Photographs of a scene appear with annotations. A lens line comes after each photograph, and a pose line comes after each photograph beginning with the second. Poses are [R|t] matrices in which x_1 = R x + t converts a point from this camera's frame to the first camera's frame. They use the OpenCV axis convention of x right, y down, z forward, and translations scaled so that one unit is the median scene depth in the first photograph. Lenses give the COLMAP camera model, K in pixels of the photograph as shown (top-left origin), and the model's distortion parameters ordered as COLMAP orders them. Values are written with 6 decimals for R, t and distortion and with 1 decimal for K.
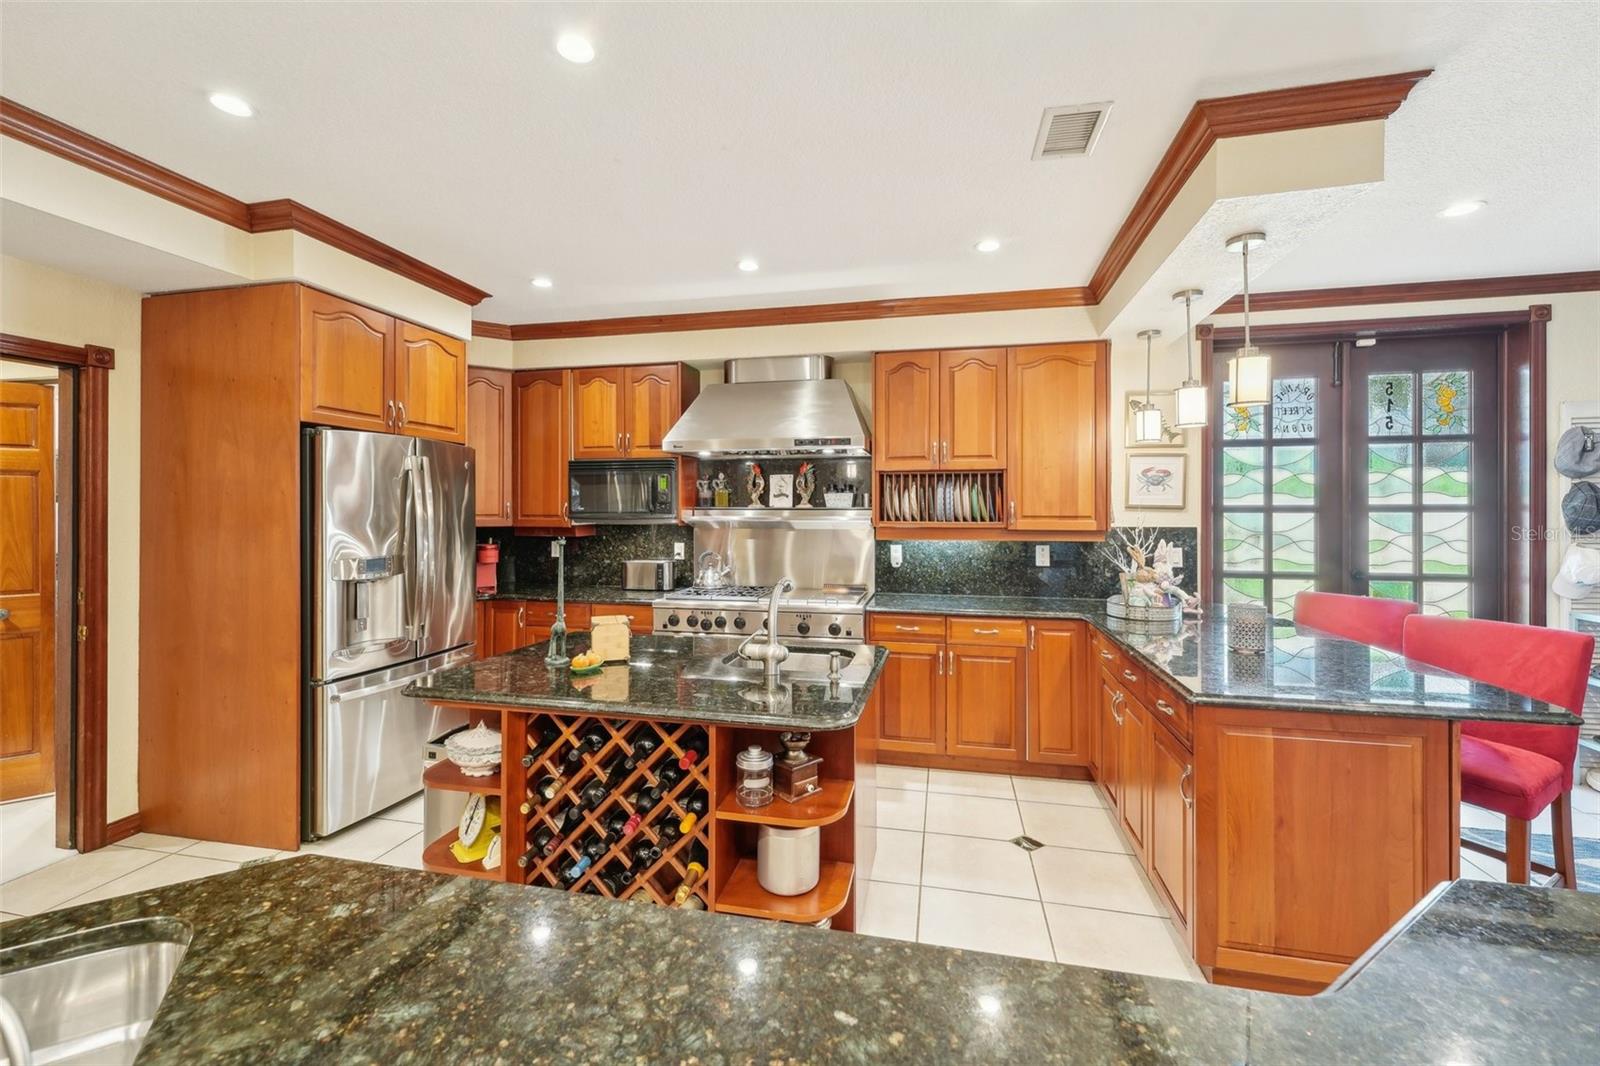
lens RADIAL K [[657.3, 0, 798.2], [0, 657.3, 515.9], [0, 0, 1]] dist [-0.030525, 0.005116]
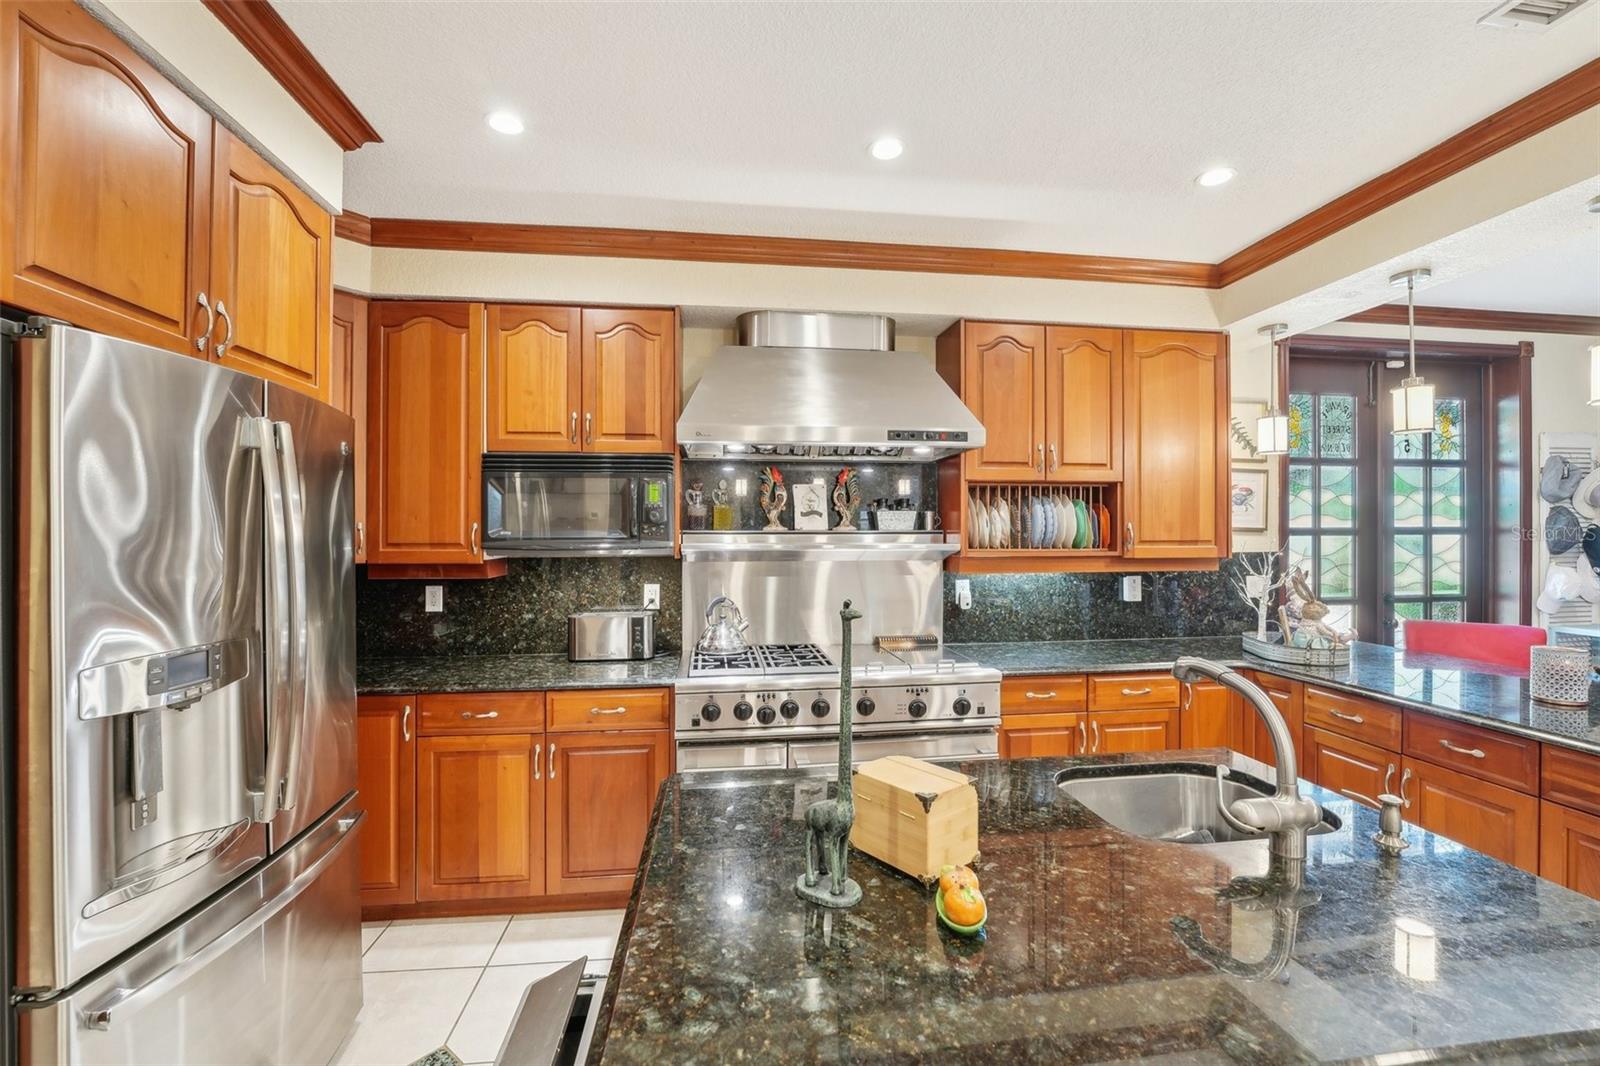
lens RADIAL K [[657.3, 0, 735.4], [0, 657.3, 529.9], [0, 0, 1]] dist [-0.030525, 0.005116]
pose [[0.939810, -0.000281, 0.341697, -0.383115], [0.004923, 0.999907, -0.012719, -0.005432], [-0.341662, 0.013636, 0.939724, 0.404647]]
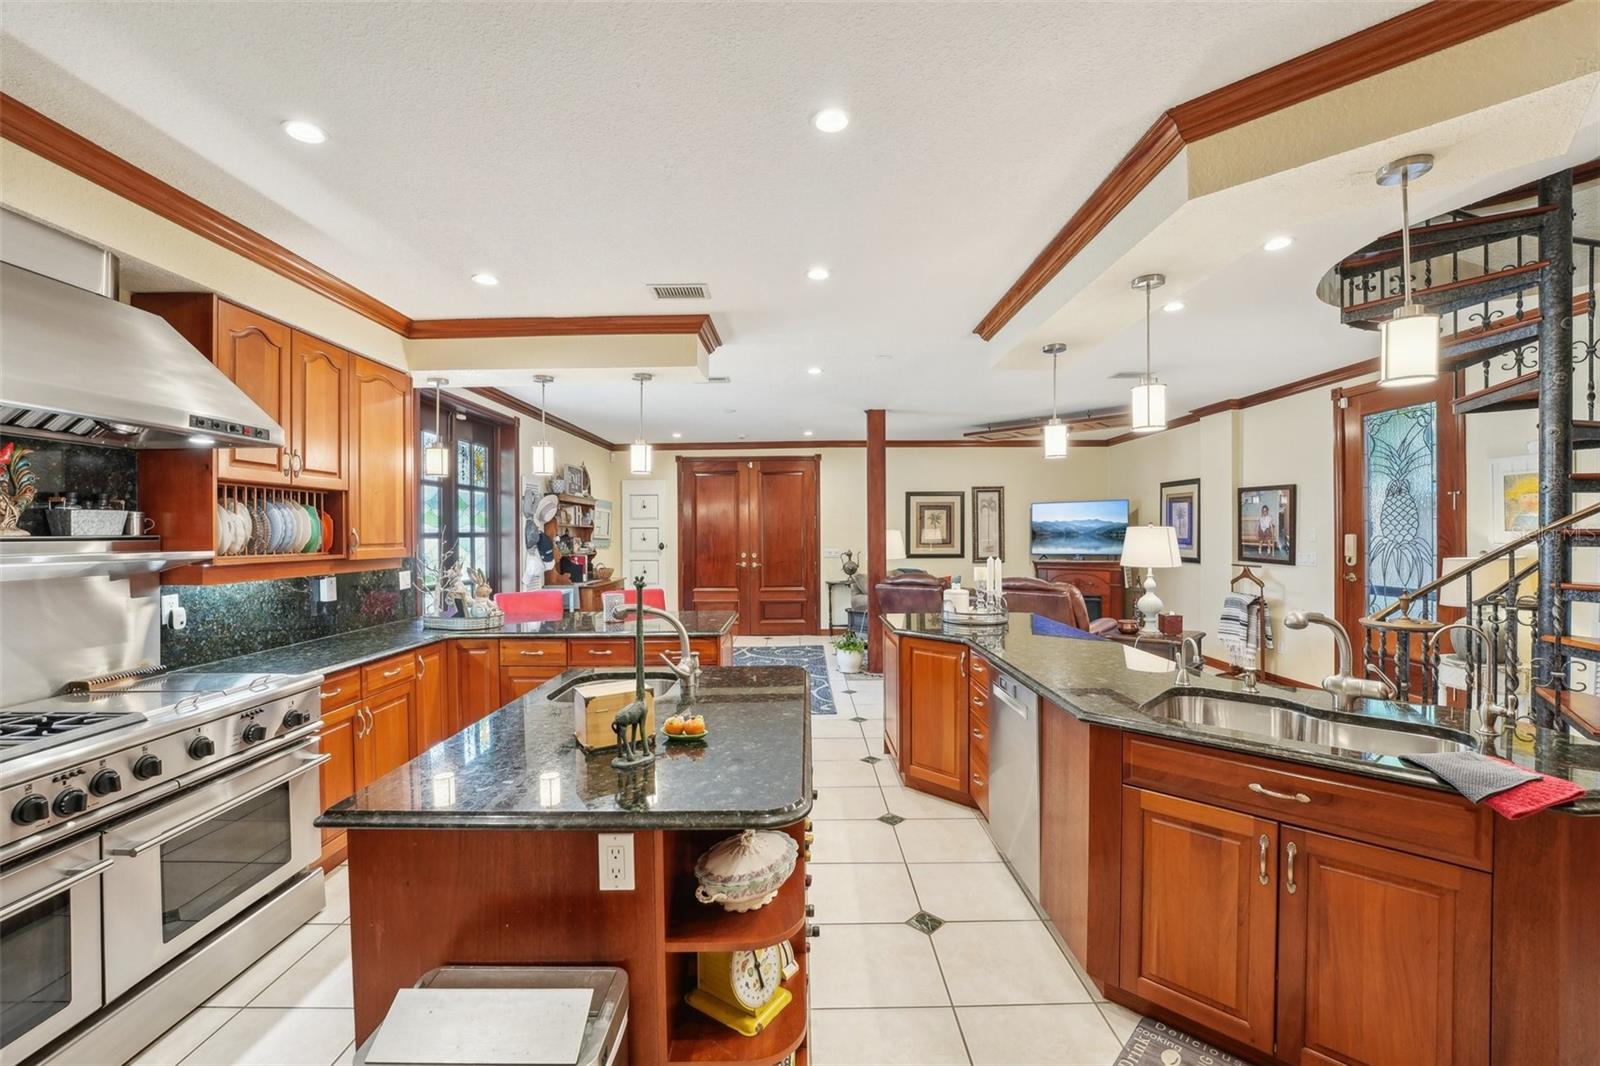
lens RADIAL K [[657.3, 0, 803.8], [0, 657.3, 534.7], [0, 0, 1]] dist [-0.030525, 0.005116]
pose [[-0.239666, -0.001047, 0.970855, -0.644973], [0.015850, 0.999862, 0.004991, -0.007796], [-0.970726, 0.016585, -0.239616, 0.597440]]
